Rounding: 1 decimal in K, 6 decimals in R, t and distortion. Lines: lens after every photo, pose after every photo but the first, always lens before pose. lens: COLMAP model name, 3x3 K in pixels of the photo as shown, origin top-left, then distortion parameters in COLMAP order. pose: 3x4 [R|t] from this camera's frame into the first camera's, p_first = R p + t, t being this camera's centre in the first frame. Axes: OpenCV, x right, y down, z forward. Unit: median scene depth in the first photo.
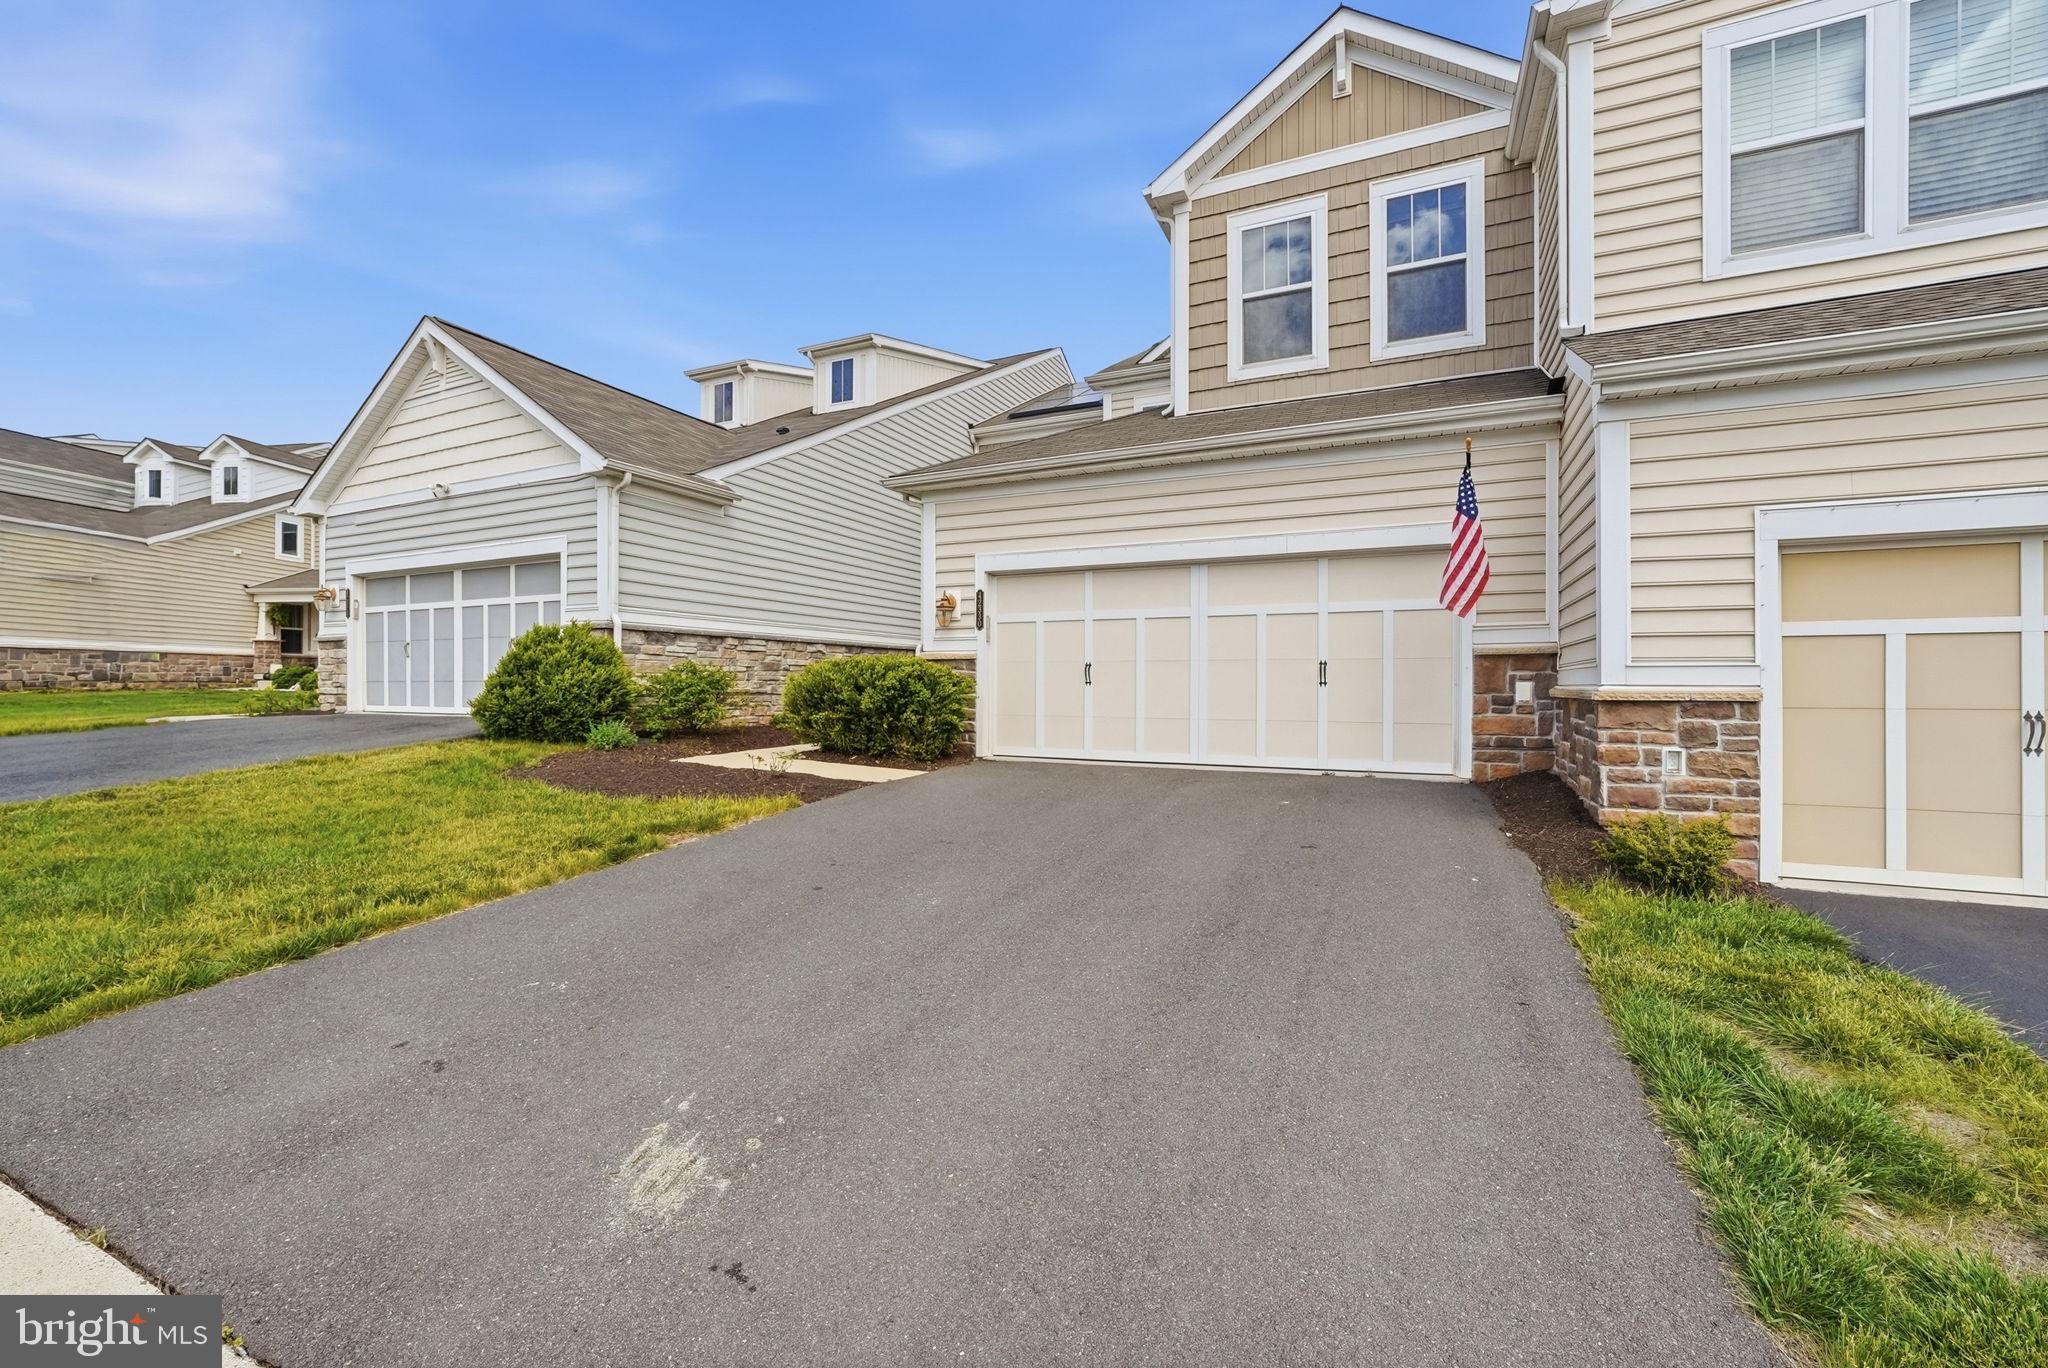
lens RADIAL K [[831.4, 0, 1026.7], [0, 831.4, 684.1], [0, 0, 1]] dist [-0.000406, 0.000304]
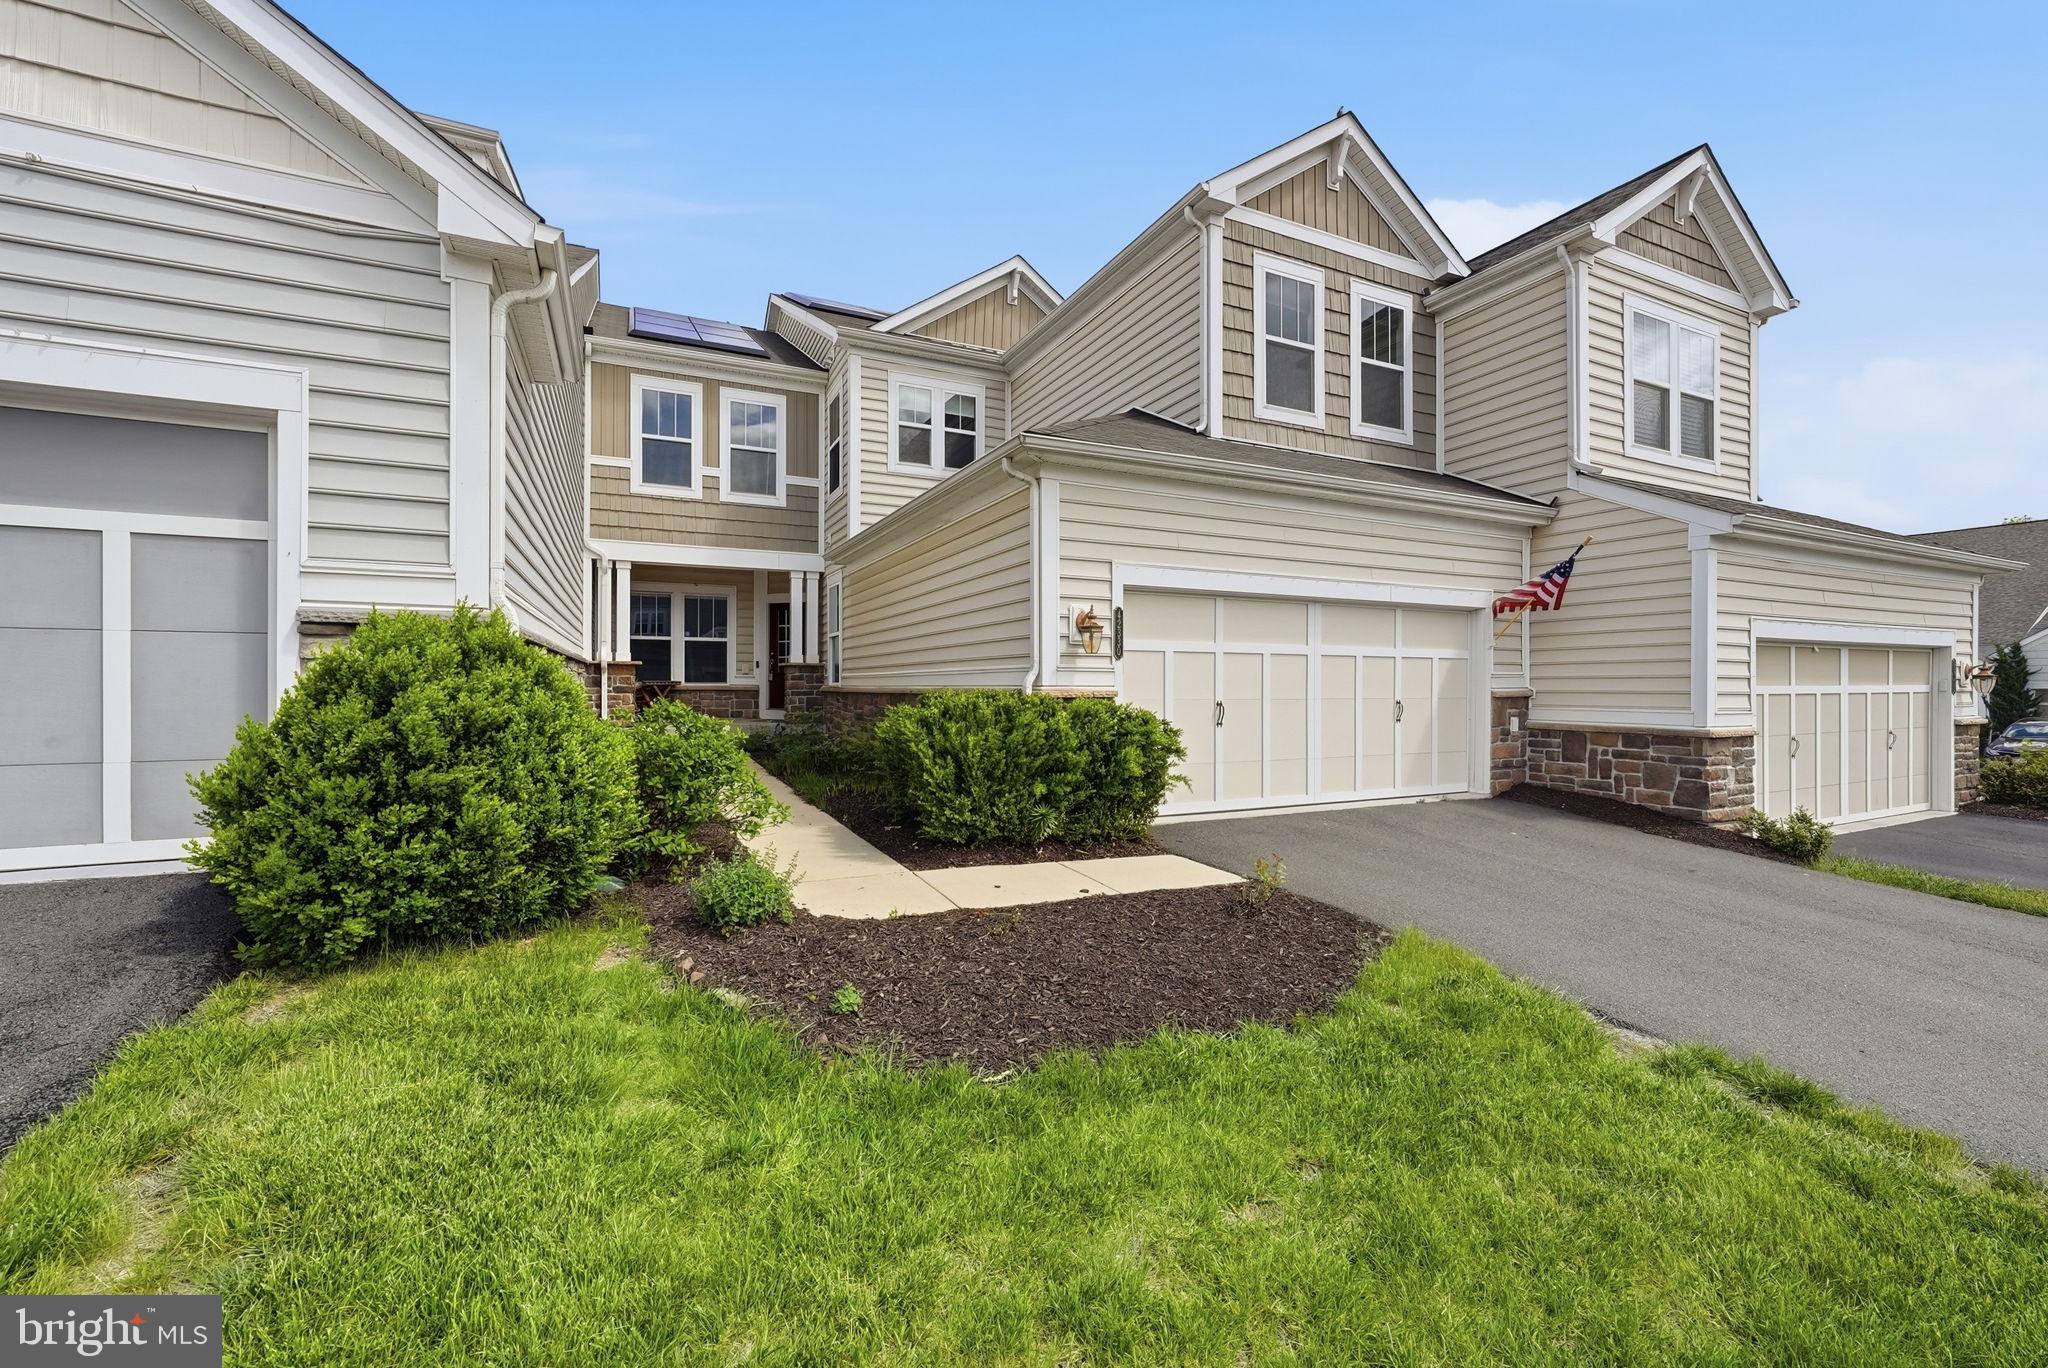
lens RADIAL K [[831.4, 0, 1027.6], [0, 831.4, 683.0], [0, 0, 1]] dist [-0.000406, 0.000304]
pose [[0.644874, 0.000662, 0.764289, -0.728266], [-0.001967, 0.999998, 0.000793, -0.045417], [-0.764287, -0.002015, 0.644873, 0.587514]]
